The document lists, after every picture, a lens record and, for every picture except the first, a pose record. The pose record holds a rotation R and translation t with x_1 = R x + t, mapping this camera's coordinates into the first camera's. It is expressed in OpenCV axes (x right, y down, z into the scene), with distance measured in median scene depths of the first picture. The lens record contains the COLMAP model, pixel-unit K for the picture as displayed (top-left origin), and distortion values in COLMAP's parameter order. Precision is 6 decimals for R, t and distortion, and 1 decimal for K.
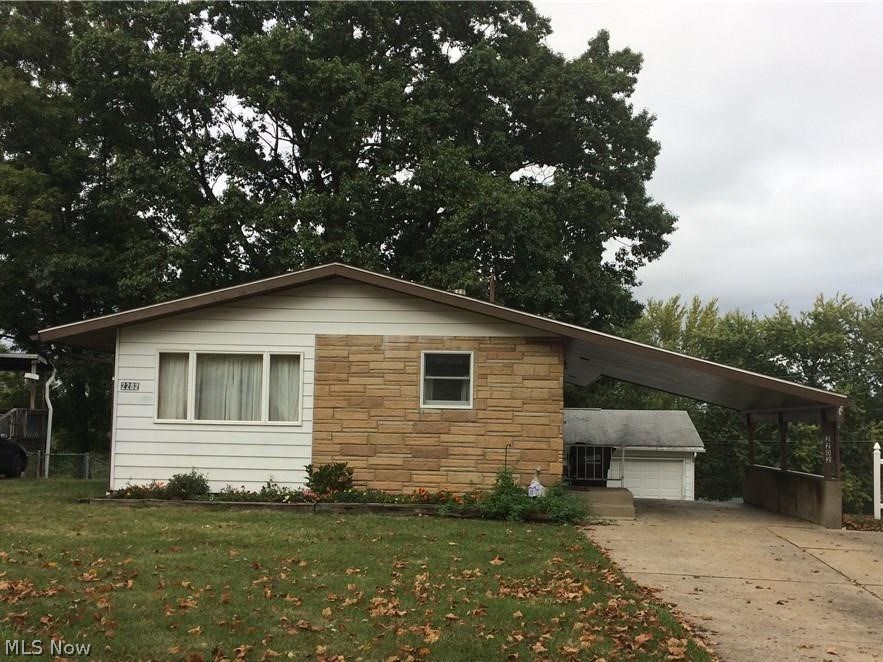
lens RADIAL K [[766.2, 0, 446.9], [0, 766.2, 333.7], [0, 0, 1]] dist [0.078275, -0.095186]
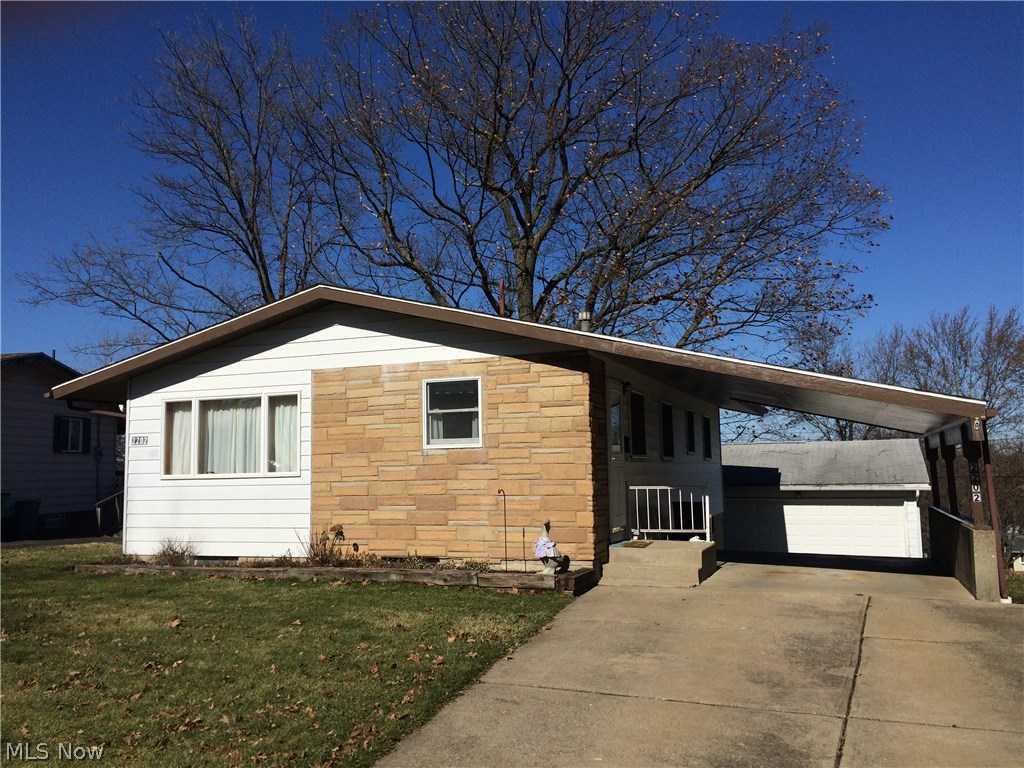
lens RADIAL K [[888.6, 0, 518.3], [0, 888.6, 387.1], [0, 0, 1]] dist [0.078275, -0.095186]
pose [[0.942191, -0.069798, -0.327727, 0.375728], [0.078043, 0.996877, 0.012057, 0.026535], [0.325862, -0.036937, 0.944695, 0.132796]]
